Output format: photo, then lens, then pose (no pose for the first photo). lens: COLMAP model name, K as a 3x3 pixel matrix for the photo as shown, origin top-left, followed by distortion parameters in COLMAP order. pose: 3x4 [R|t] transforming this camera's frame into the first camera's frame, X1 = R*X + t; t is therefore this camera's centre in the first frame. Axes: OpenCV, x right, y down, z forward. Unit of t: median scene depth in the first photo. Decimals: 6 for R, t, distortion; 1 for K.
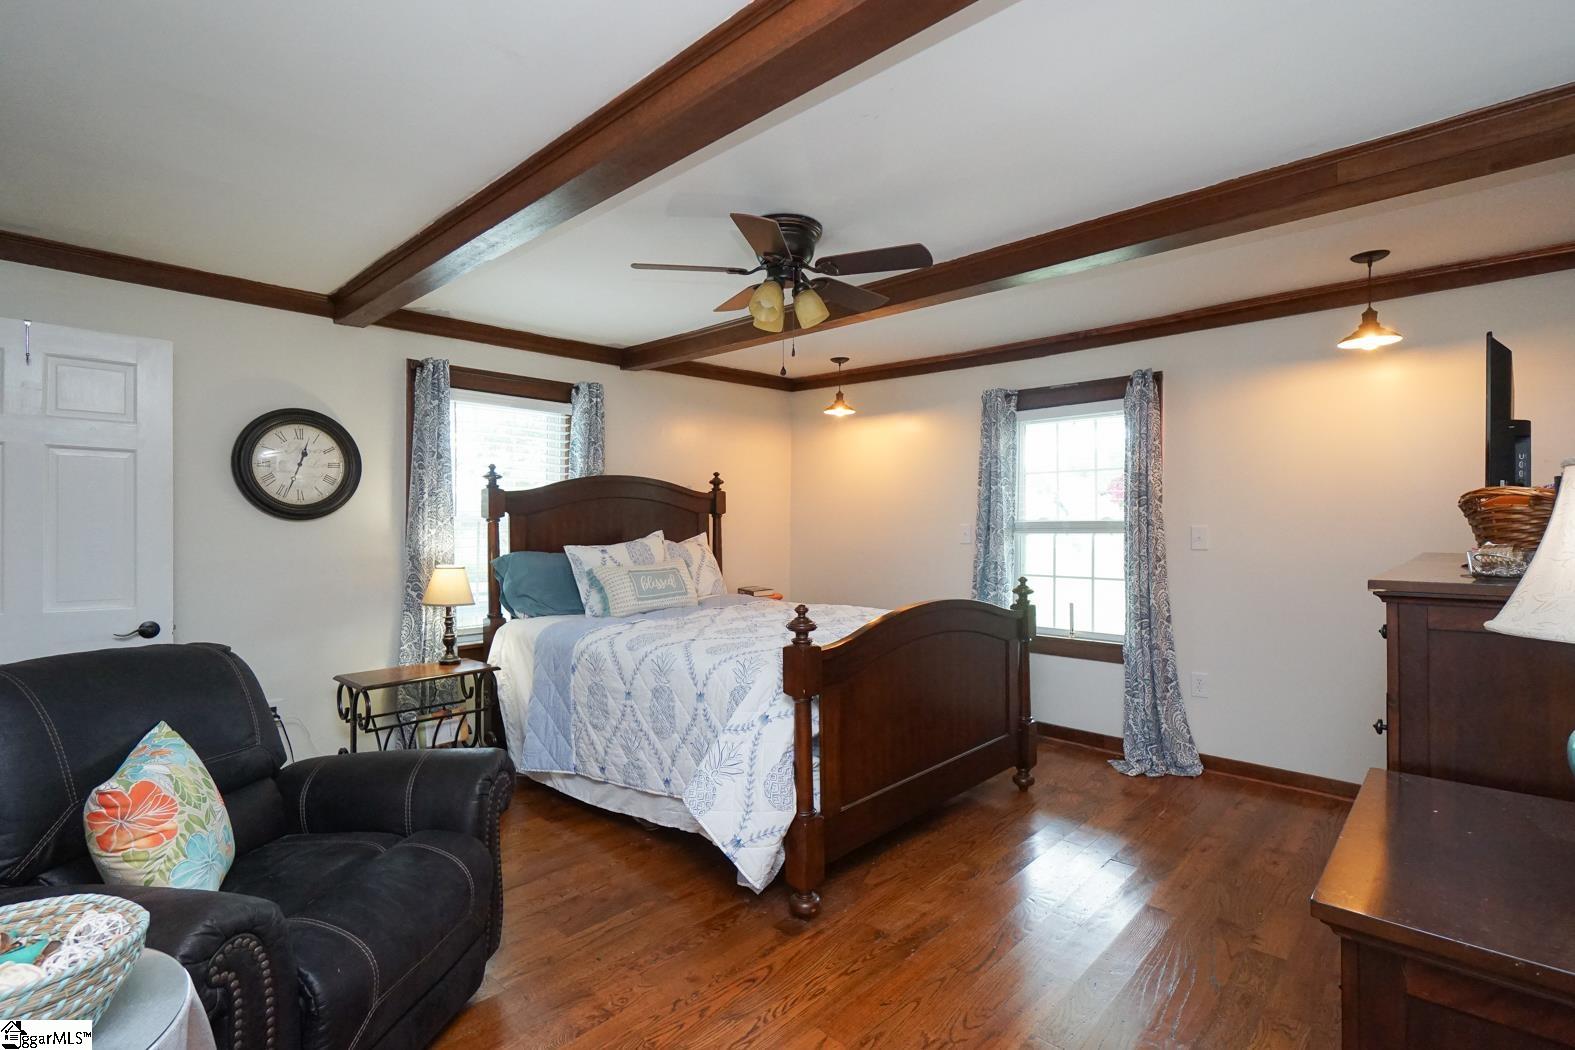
lens RADIAL K [[734.9, 0, 785.5], [0, 734.9, 520.1], [0, 0, 1]] dist [0.000375, -0.000034]
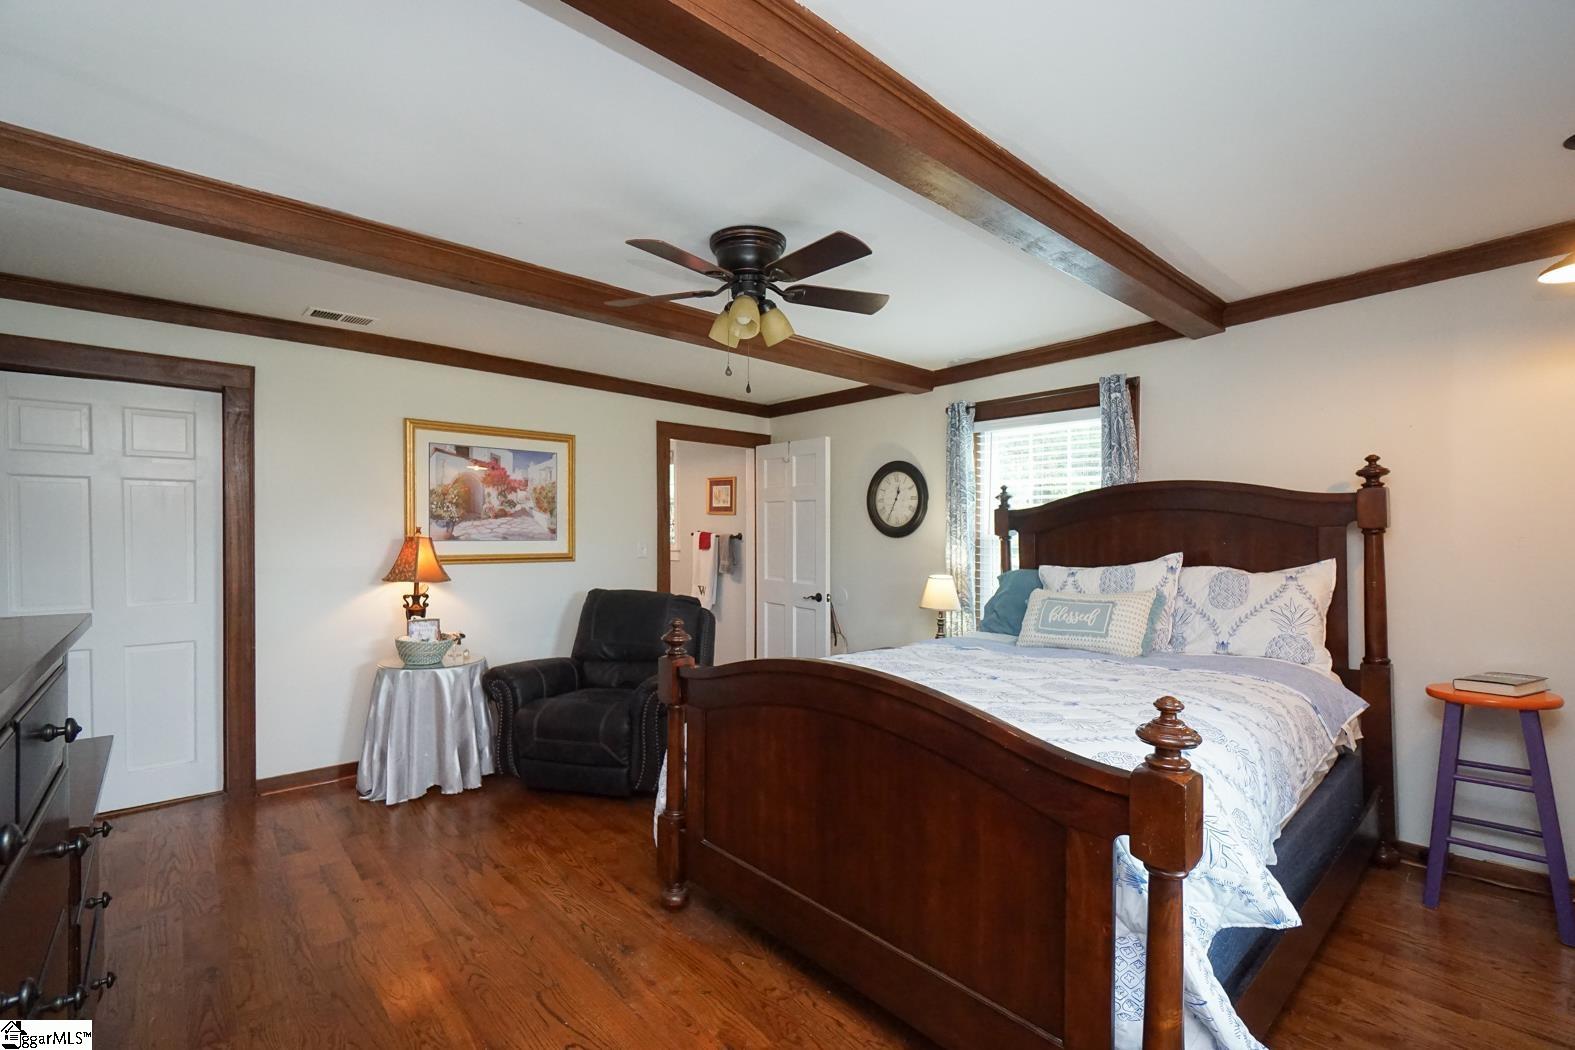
lens RADIAL K [[696.2, 0, 797.2], [0, 696.2, 533.1], [0, 0, 1]] dist [-0.000788, 0.000056]
pose [[-0.073914, 0.002181, -0.997262, 0.636393], [0.004787, 0.999987, 0.001832, -0.009742], [0.997253, -0.004639, -0.073924, 0.773721]]
